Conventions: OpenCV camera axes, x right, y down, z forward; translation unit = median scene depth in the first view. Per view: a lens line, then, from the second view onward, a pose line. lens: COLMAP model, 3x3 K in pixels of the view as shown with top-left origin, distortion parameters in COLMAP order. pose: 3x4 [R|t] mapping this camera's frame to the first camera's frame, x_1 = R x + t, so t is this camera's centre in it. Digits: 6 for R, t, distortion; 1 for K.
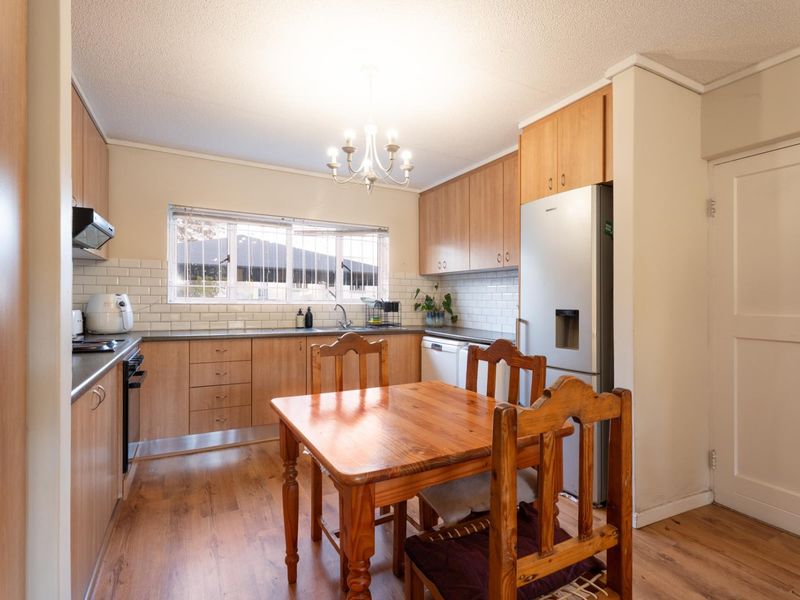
lens RADIAL K [[399.6, 0, 403.0], [0, 399.6, 301.6], [0, 0, 1]] dist [0.012063, -0.003721]
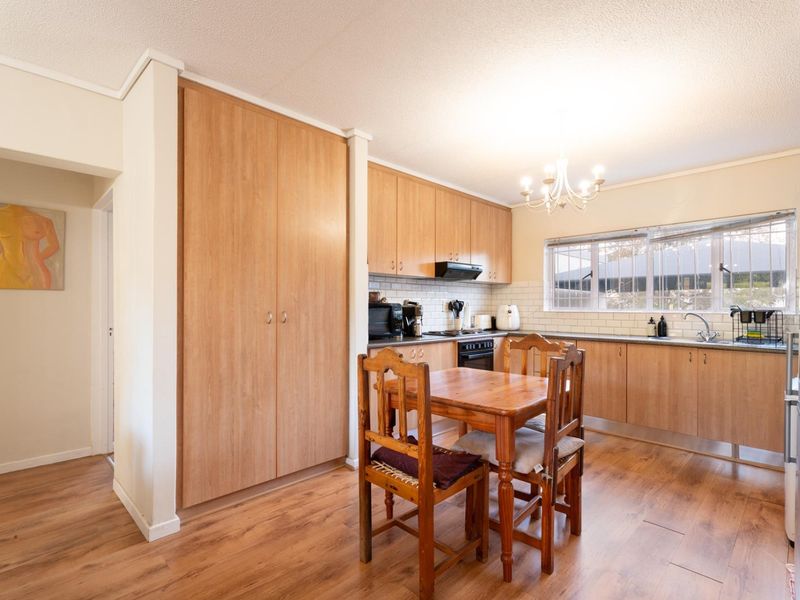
lens RADIAL K [[399.6, 0, 404.8], [0, 399.6, 305.8], [0, 0, 1]] dist [0.012063, -0.003721]
pose [[0.306071, -0.012912, -0.951921, 0.573912], [-0.002426, 0.999894, -0.014343, 0.005780], [0.952006, 0.006699, 0.306007, 0.123364]]
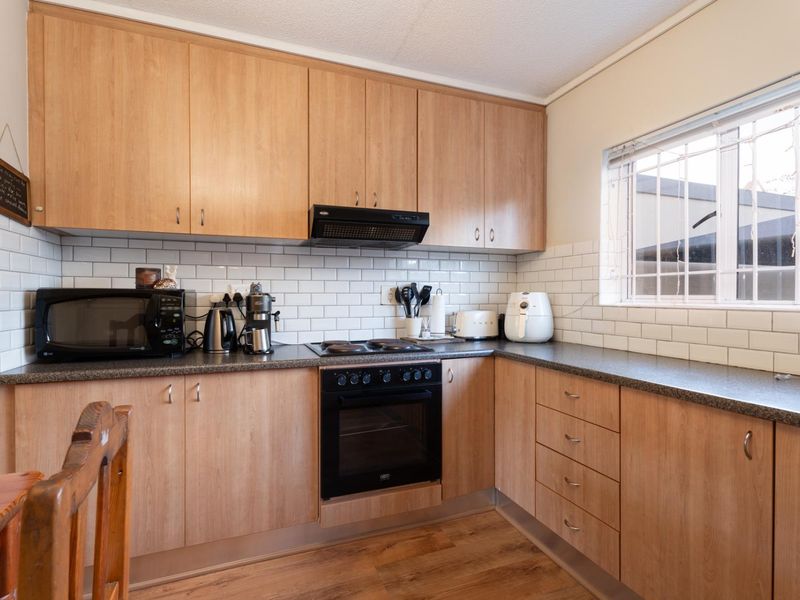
lens RADIAL K [[399.6, 0, 394.0], [0, 399.6, 297.7], [0, 0, 1]] dist [0.012063, -0.003721]
pose [[-0.110739, -0.001066, -0.993849, 0.095261], [-0.003471, 0.999994, -0.000685, -0.006230], [0.993843, 0.003374, -0.110742, 0.736519]]
